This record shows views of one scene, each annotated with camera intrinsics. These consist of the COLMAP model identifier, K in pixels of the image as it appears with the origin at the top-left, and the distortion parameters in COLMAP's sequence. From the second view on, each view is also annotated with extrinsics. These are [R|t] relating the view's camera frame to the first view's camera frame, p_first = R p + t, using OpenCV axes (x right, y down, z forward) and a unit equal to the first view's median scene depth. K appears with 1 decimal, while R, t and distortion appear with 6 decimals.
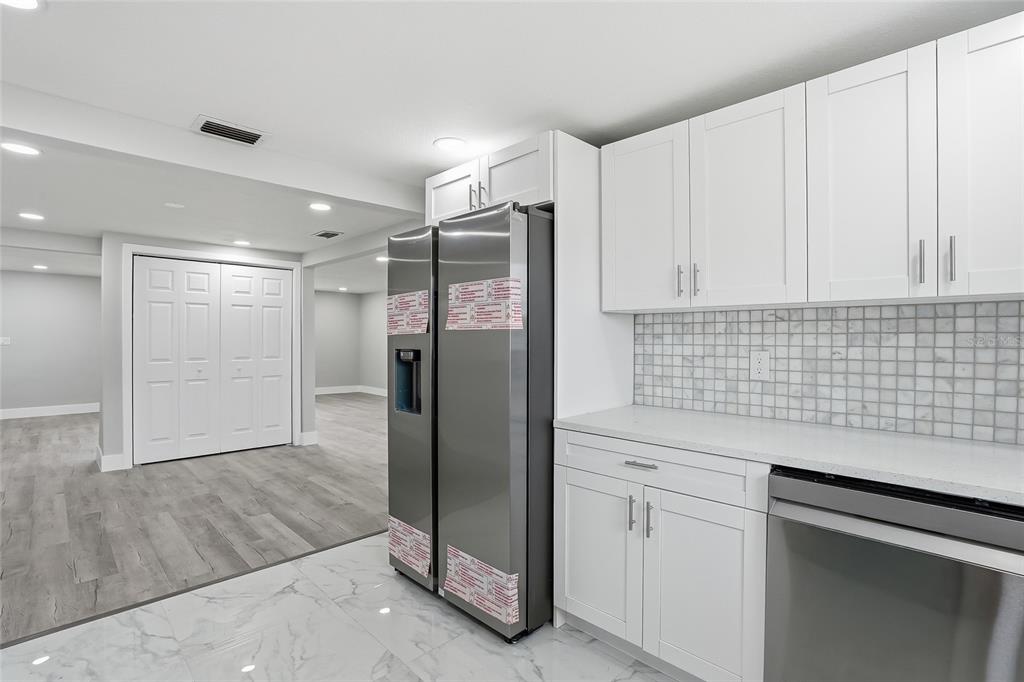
lens RADIAL K [[483.0, 0, 513.2], [0, 483.0, 339.7], [0, 0, 1]] dist [-0.060209, 0.022850]
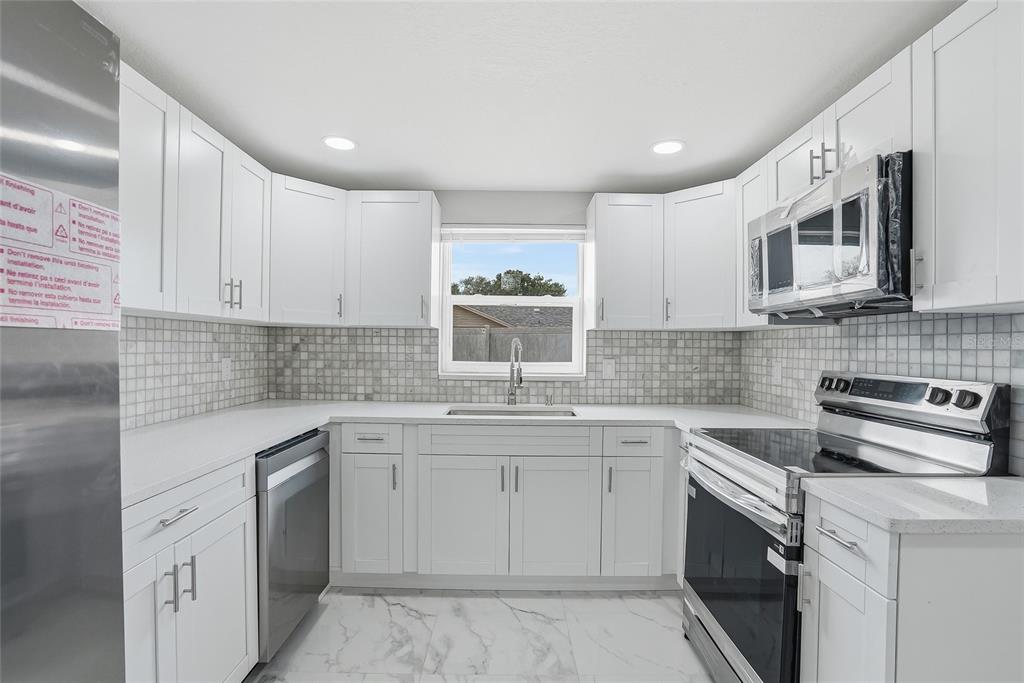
lens RADIAL K [[478.1, 0, 512.5], [0, 478.1, 352.5], [0, 0, 1]] dist [-0.067359, 0.028079]
pose [[-0.714109, -0.017803, 0.699808, -0.371905], [-0.007696, 0.999816, 0.017582, -0.008101], [-0.699992, 0.007169, -0.714114, 0.694968]]
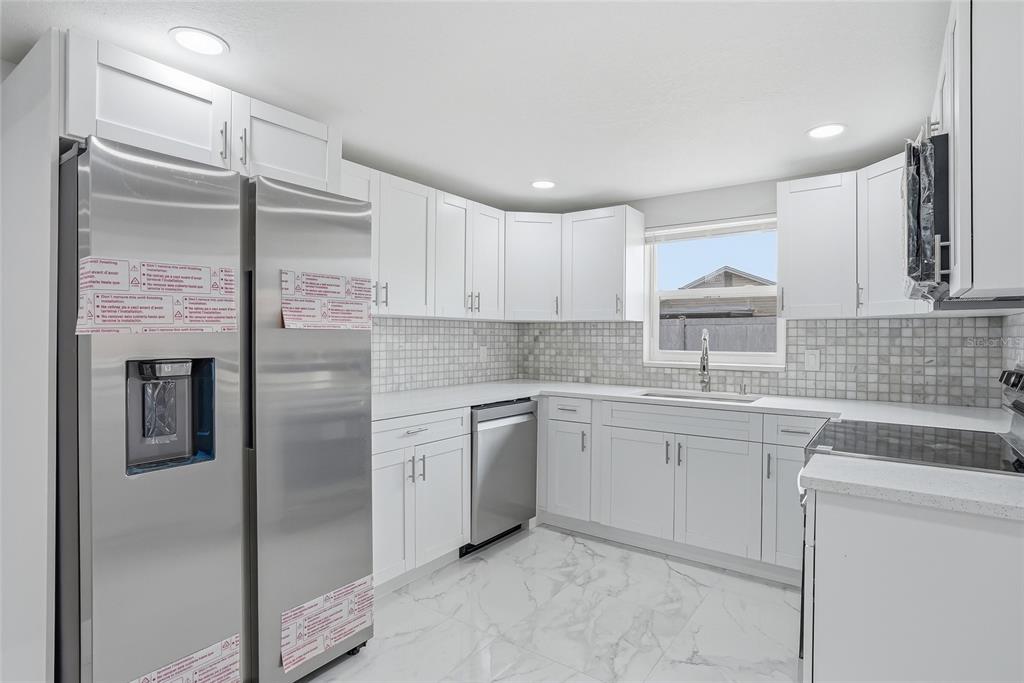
lens RADIAL K [[526.4, 0, 517.0], [0, 526.4, 337.4], [0, 0, 1]] dist [-0.056846, 0.036459]
pose [[-0.164431, -0.004664, 0.986378, -0.755864], [0.000242, 0.999989, 0.004769, -0.007481], [-0.986389, 0.001023, -0.164428, 0.581837]]
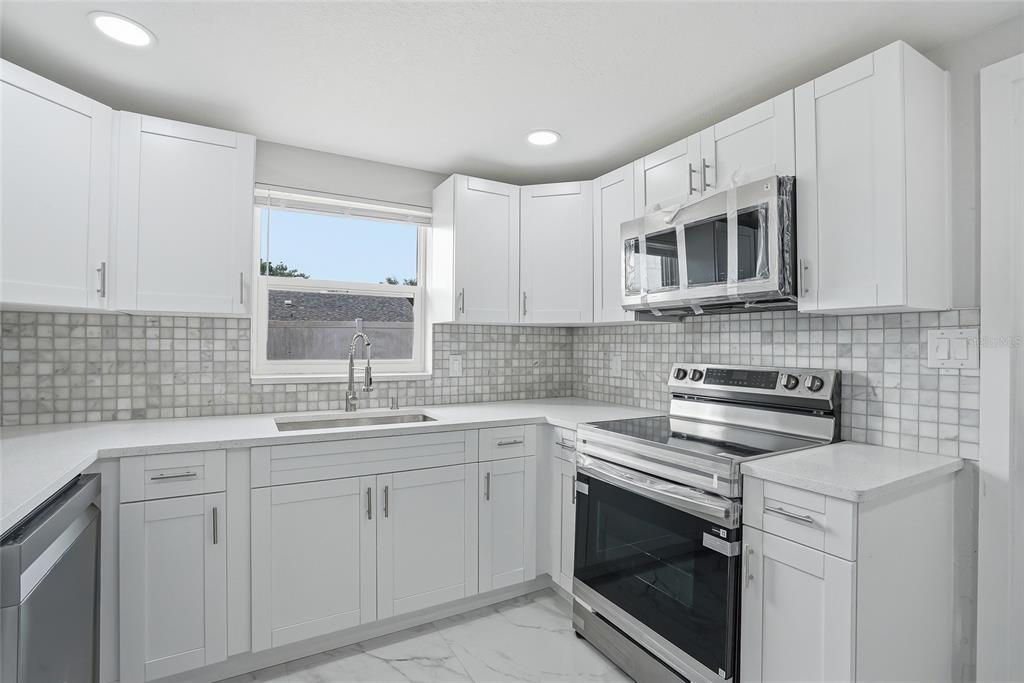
lens RADIAL K [[477.6, 0, 512.0], [0, 477.6, 341.5], [0, 0, 1]] dist [-0.064336, 0.026542]
pose [[-0.966440, -0.008317, 0.256756, -0.149282], [-0.008767, 0.999961, -0.000610, -0.004904], [-0.256741, -0.002840, -0.966476, 0.710632]]
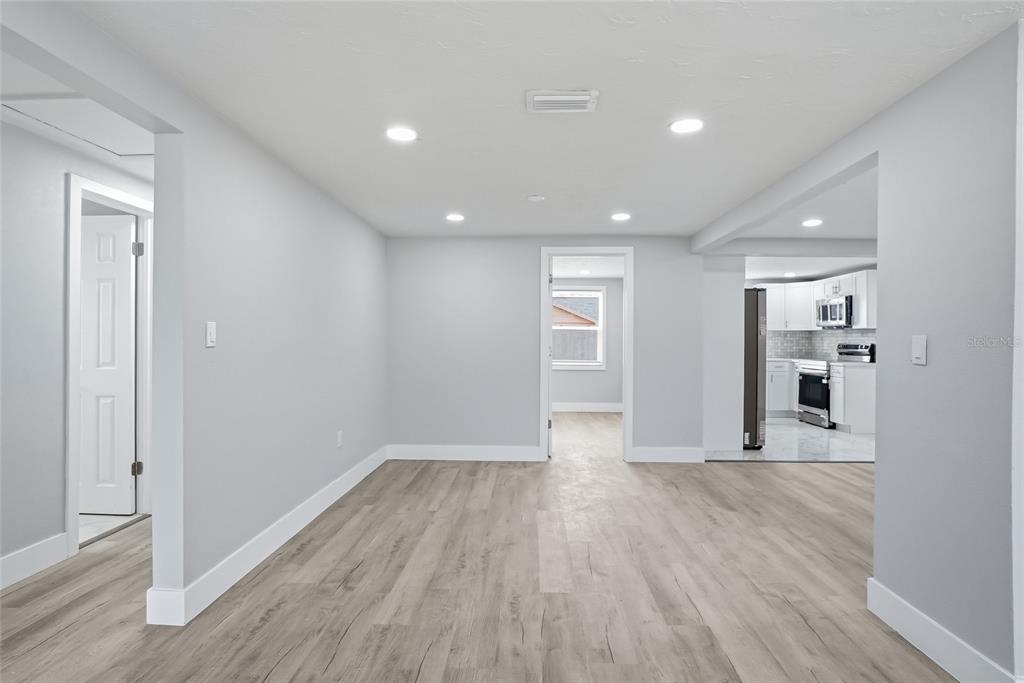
lens RADIAL K [[526.4, 0, 517.0], [0, 526.4, 337.4], [0, 0, 1]] dist [-0.056846, 0.036459]
pose [[-0.688303, -0.003846, 0.725413, -1.030588], [-0.003649, 0.999992, 0.001840, 0.000010], [-0.725414, -0.001381, -0.688311, 2.979304]]
